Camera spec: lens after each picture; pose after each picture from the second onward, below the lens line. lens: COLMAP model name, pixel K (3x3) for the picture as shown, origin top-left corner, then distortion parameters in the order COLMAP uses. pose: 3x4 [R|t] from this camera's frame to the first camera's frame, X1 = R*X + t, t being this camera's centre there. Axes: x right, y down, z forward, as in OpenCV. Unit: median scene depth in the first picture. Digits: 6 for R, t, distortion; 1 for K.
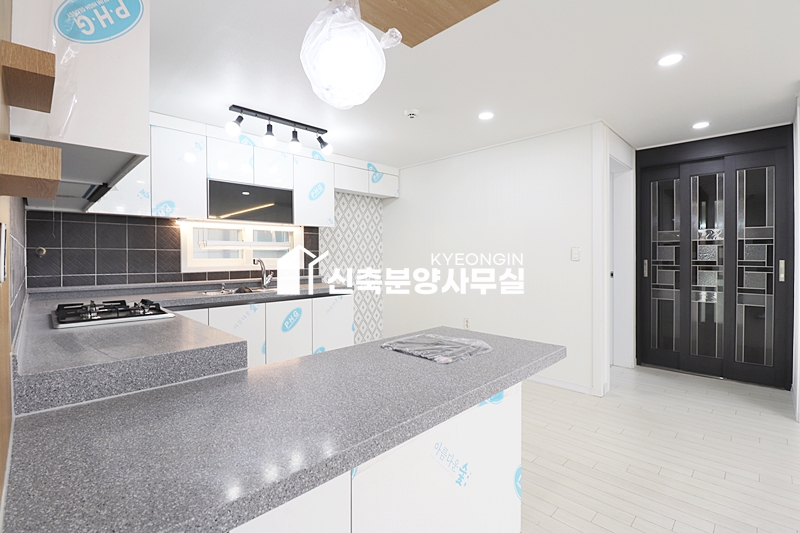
lens RADIAL K [[371.6, 0, 402.4], [0, 371.6, 262.6], [0, 0, 1]] dist [-0.010377, -0.005521]
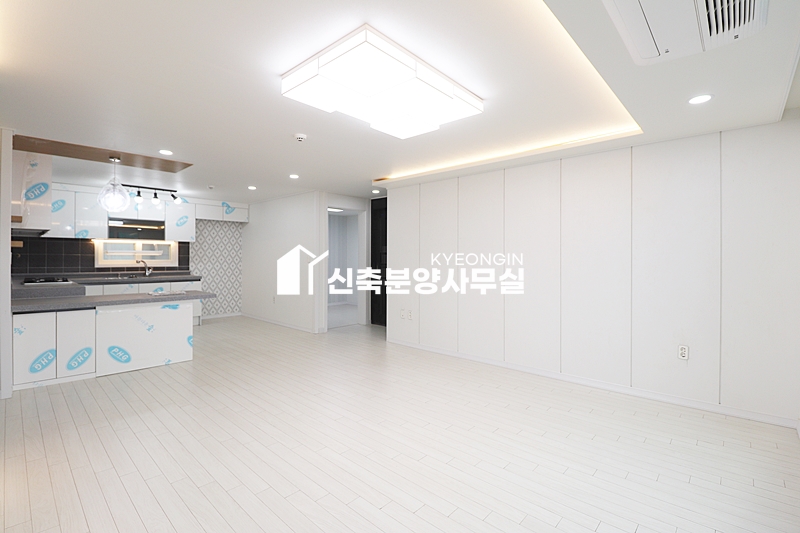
lens RADIAL K [[371.6, 0, 398.0], [0, 371.6, 264.7], [0, 0, 1]] dist [-0.010377, -0.005521]
pose [[0.999562, 0.008641, 0.028305, 0.797077], [-0.008591, 0.999961, -0.001876, 0.004290], [-0.028320, 0.001632, 0.999598, -0.814957]]
